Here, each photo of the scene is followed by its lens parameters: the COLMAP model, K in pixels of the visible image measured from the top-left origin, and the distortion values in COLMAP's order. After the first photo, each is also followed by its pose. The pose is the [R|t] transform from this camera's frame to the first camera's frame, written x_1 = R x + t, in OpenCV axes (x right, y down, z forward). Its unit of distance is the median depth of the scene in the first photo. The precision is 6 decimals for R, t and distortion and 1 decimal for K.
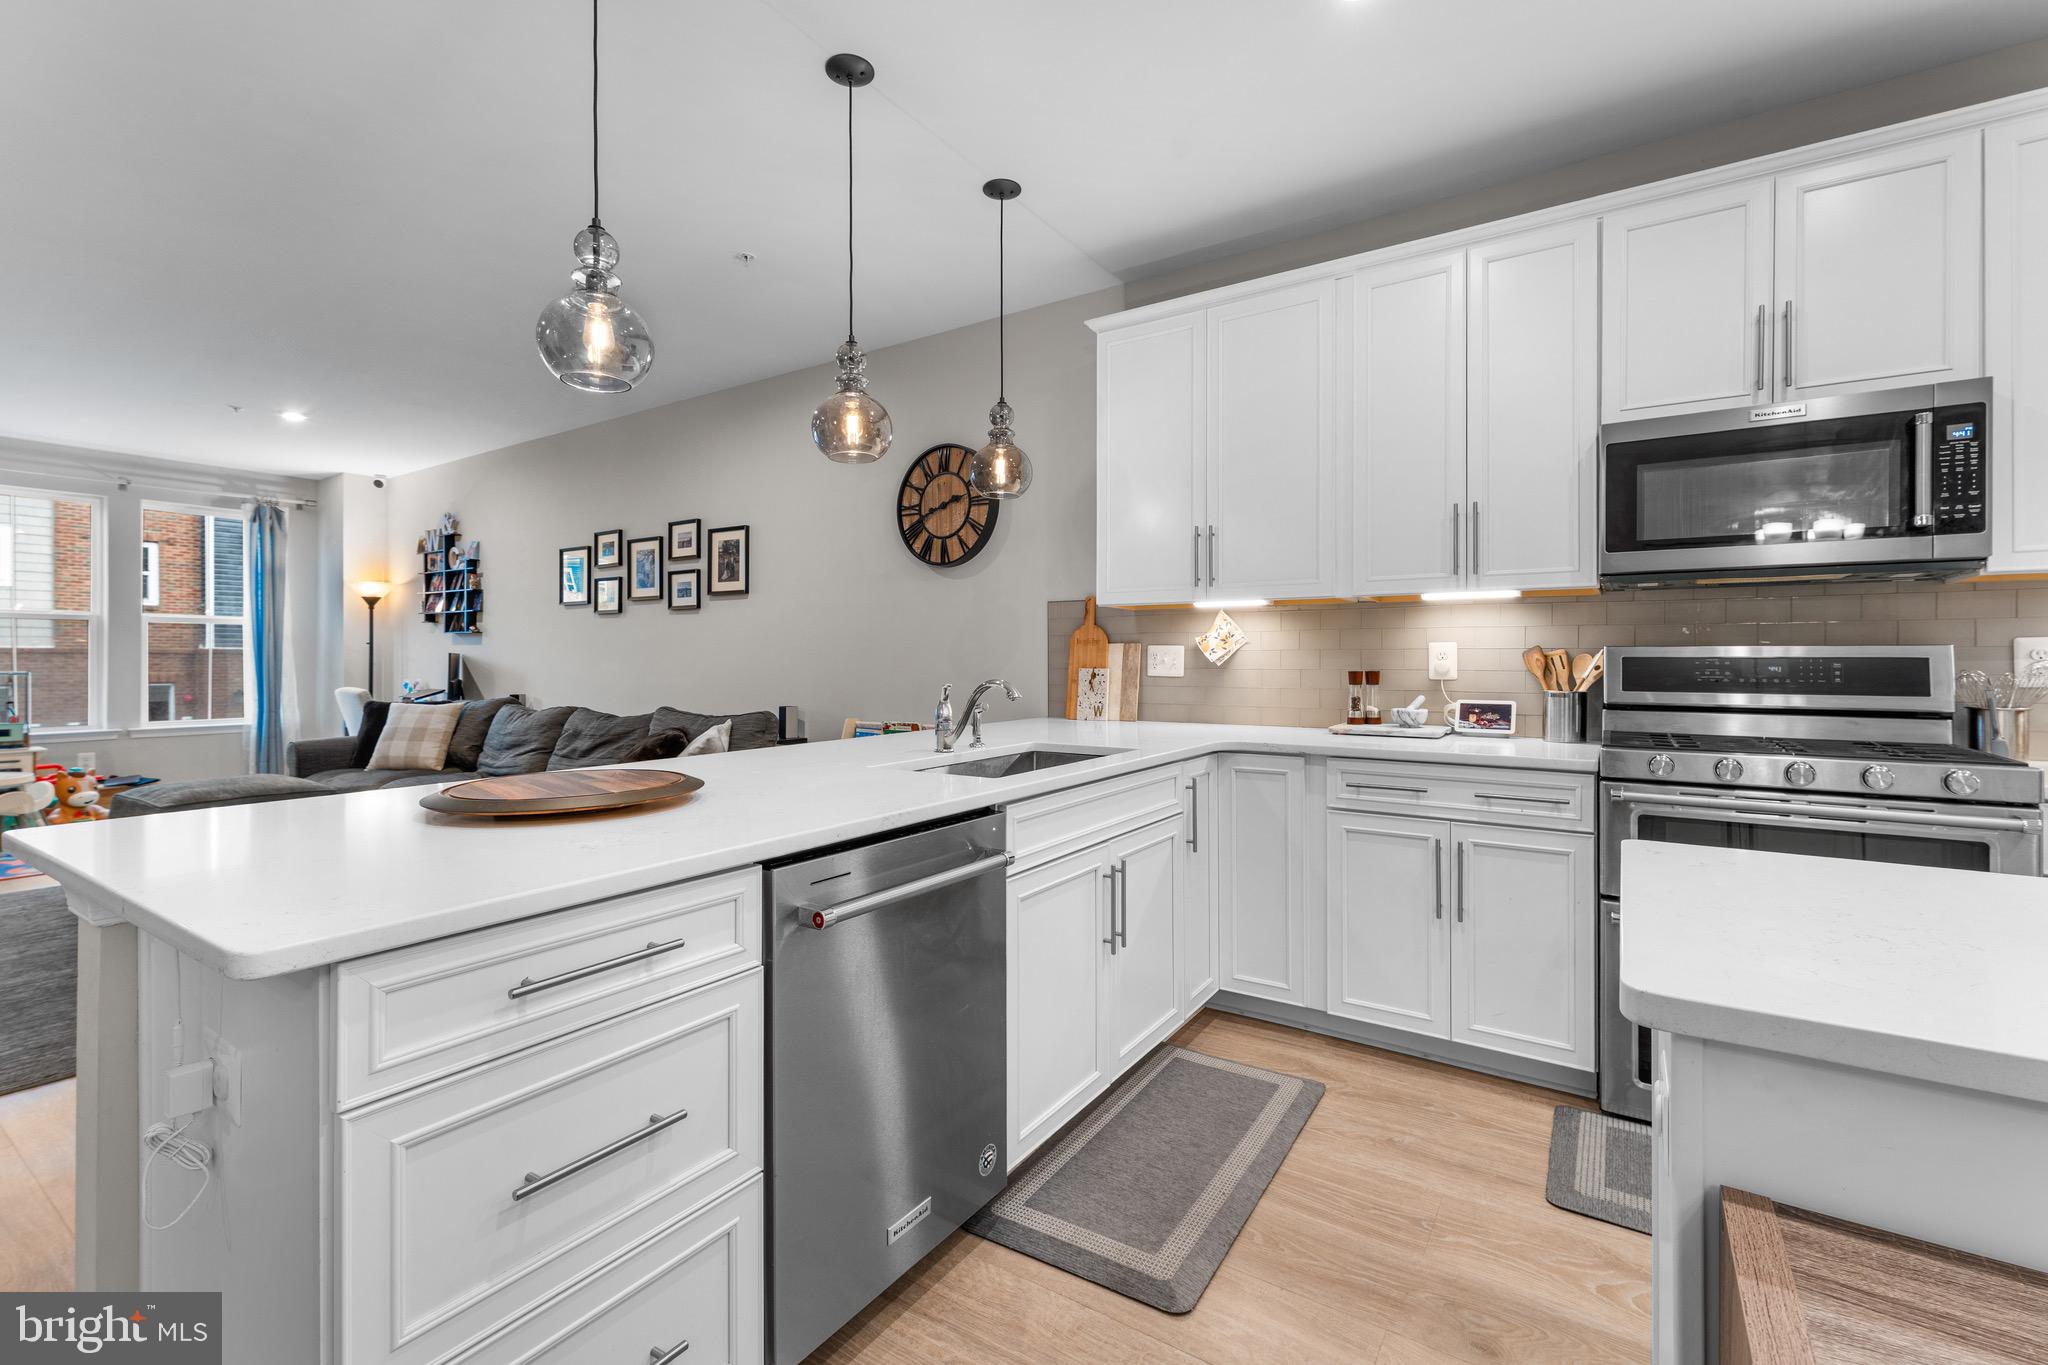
lens RADIAL K [[882.9, 0, 1032.7], [0, 882.9, 660.4], [0, 0, 1]] dist [0.002471, 0.000141]
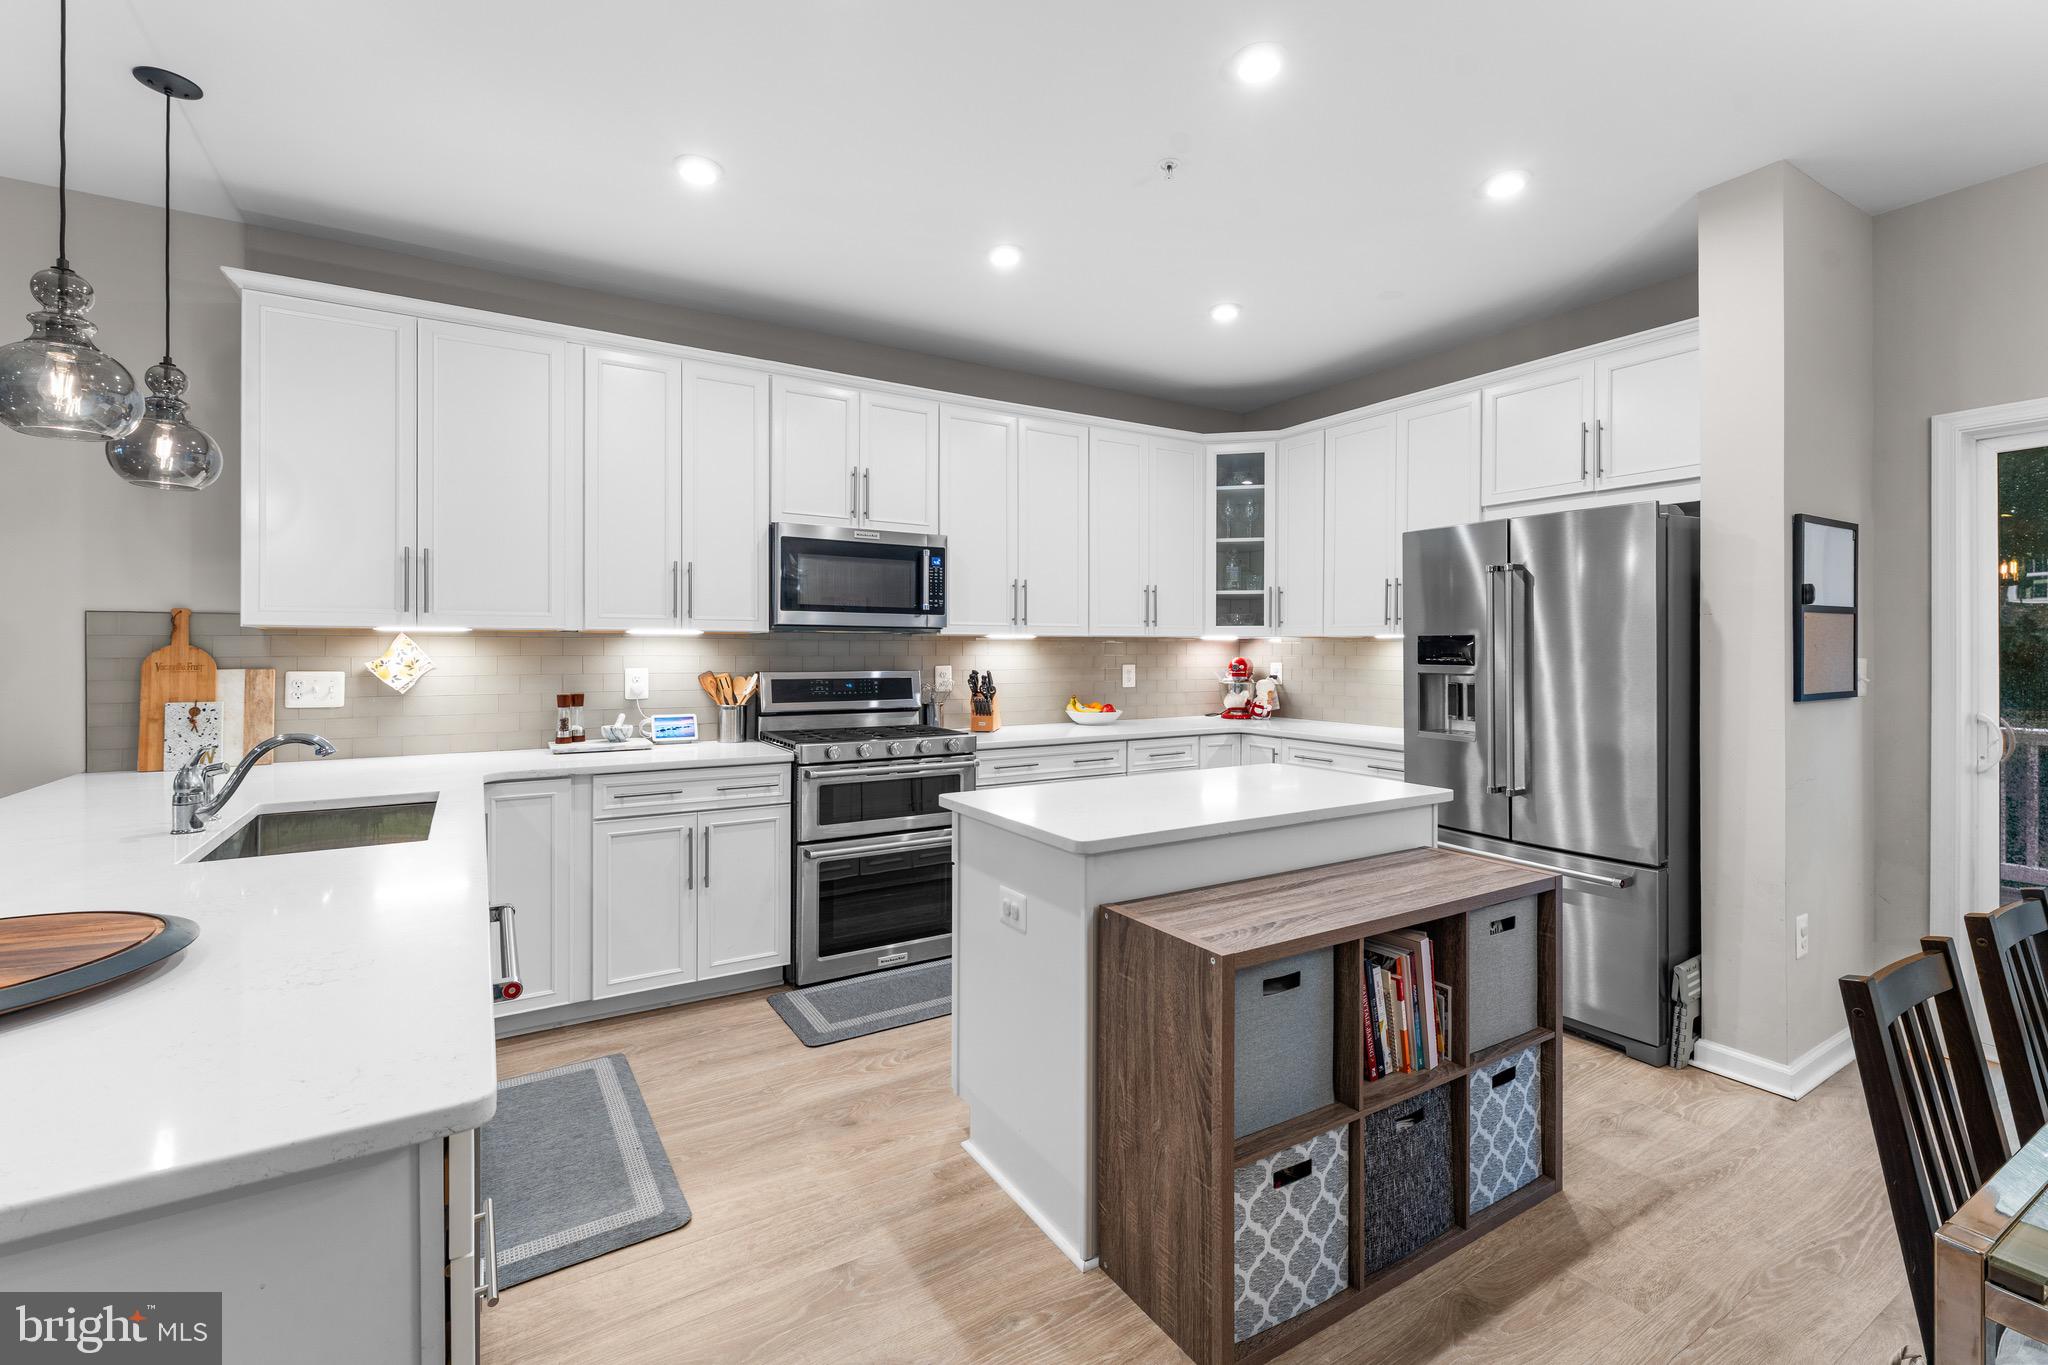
lens RADIAL K [[887.4, 0, 1033.9], [0, 887.4, 652.5], [0, 0, 1]] dist [0.001448, -0.000261]
pose [[0.420534, -0.003100, 0.907271, -0.332118], [-0.000755, 0.999993, 0.003766, -0.038359], [-0.907276, -0.002268, 0.420529, 0.002905]]
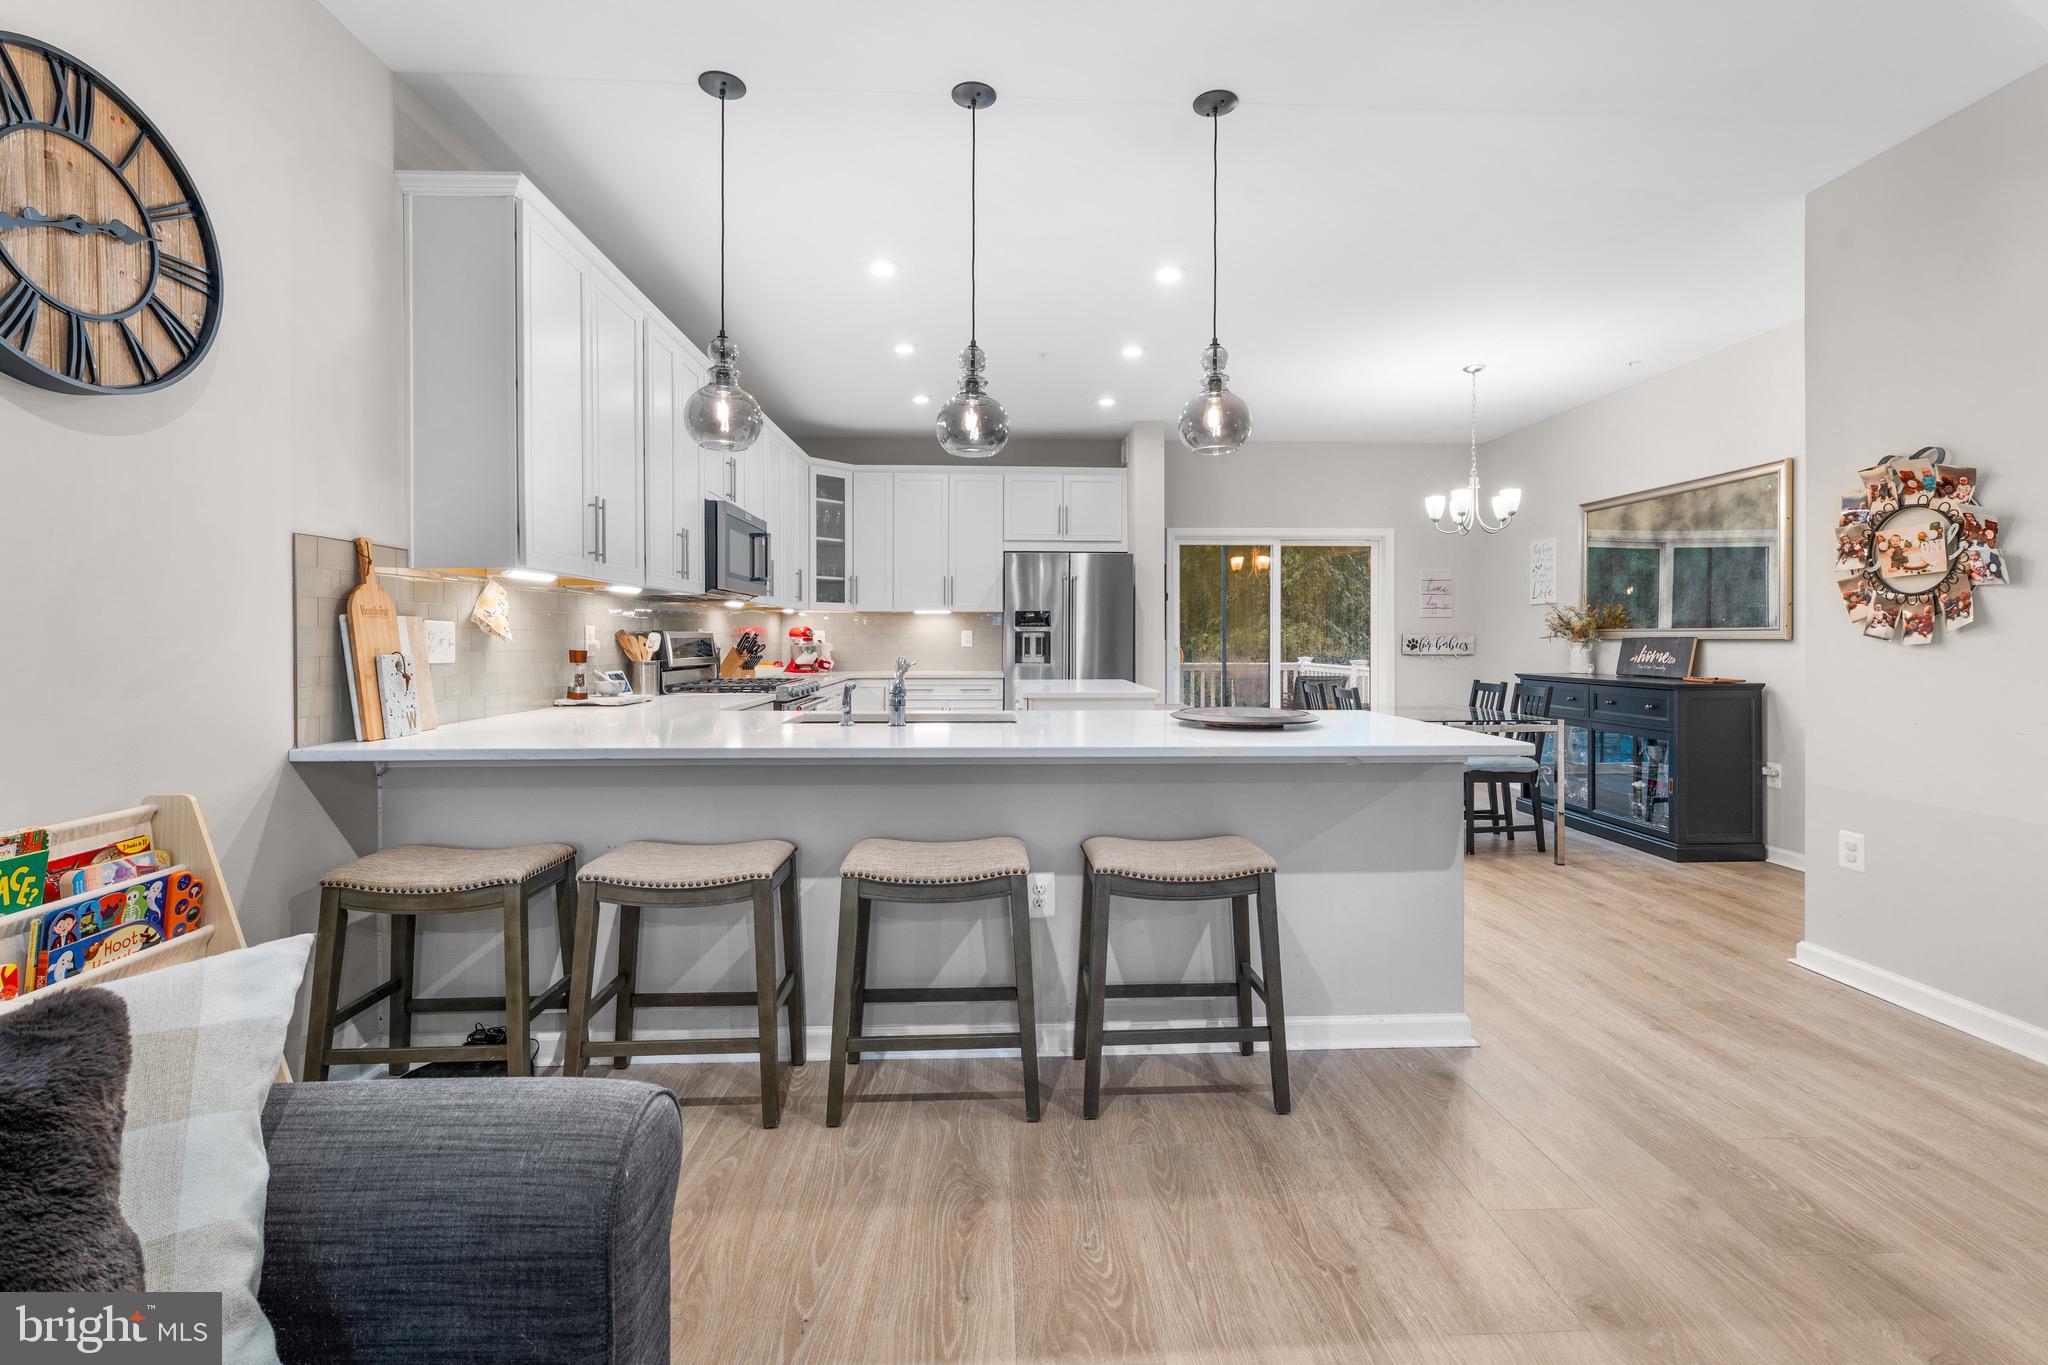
lens RADIAL K [[907.1, 0, 1035.0], [0, 907.1, 640.5], [0, 0, 1]] dist [0.002356, 0.000040]
pose [[-0.589408, -0.002243, 0.807832, -0.737145], [0.001417, 0.999992, 0.003811, -0.002441], [-0.807834, 0.003391, -0.589400, 1.024750]]
